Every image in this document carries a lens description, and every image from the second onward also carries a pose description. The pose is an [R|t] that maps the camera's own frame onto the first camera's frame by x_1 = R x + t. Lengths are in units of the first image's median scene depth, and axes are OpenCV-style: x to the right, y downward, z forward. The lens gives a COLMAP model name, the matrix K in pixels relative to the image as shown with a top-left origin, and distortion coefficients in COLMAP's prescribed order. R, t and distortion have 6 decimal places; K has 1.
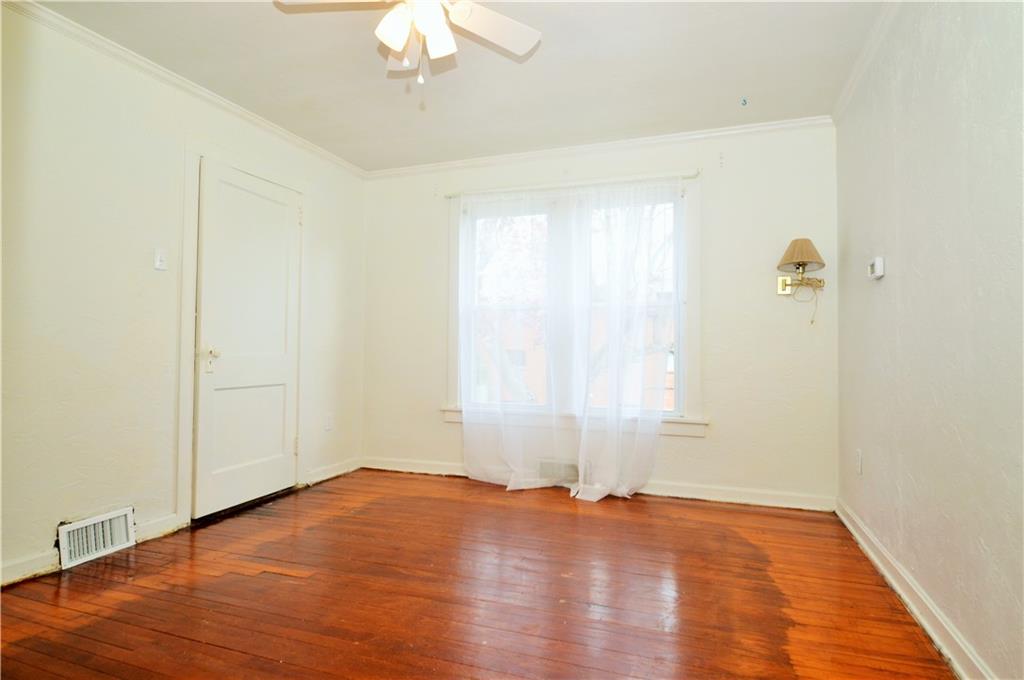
lens RADIAL K [[554.5, 0, 512.6], [0, 554.5, 337.4], [0, 0, 1]] dist [0.056805, -0.060582]
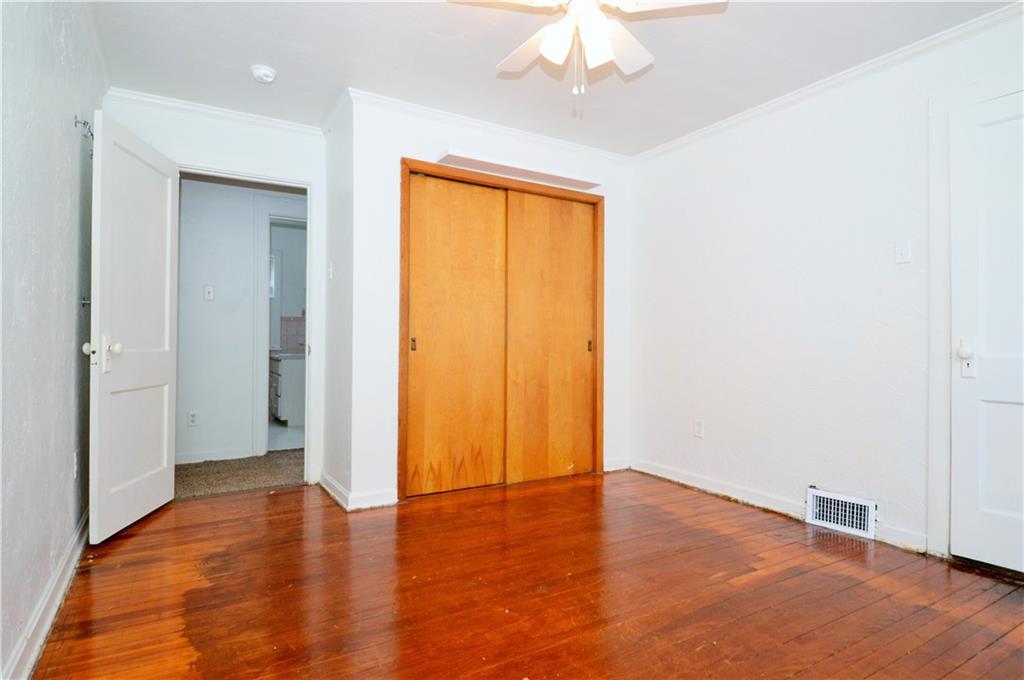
lens RADIAL K [[554.5, 0, 512.6], [0, 554.5, 337.4], [0, 0, 1]] dist [0.056805, -0.060582]
pose [[-0.613793, -0.018104, -0.789259, 0.561337], [0.006373, 0.999591, -0.027885, 0.029283], [0.789441, -0.022146, -0.613427, 1.170068]]
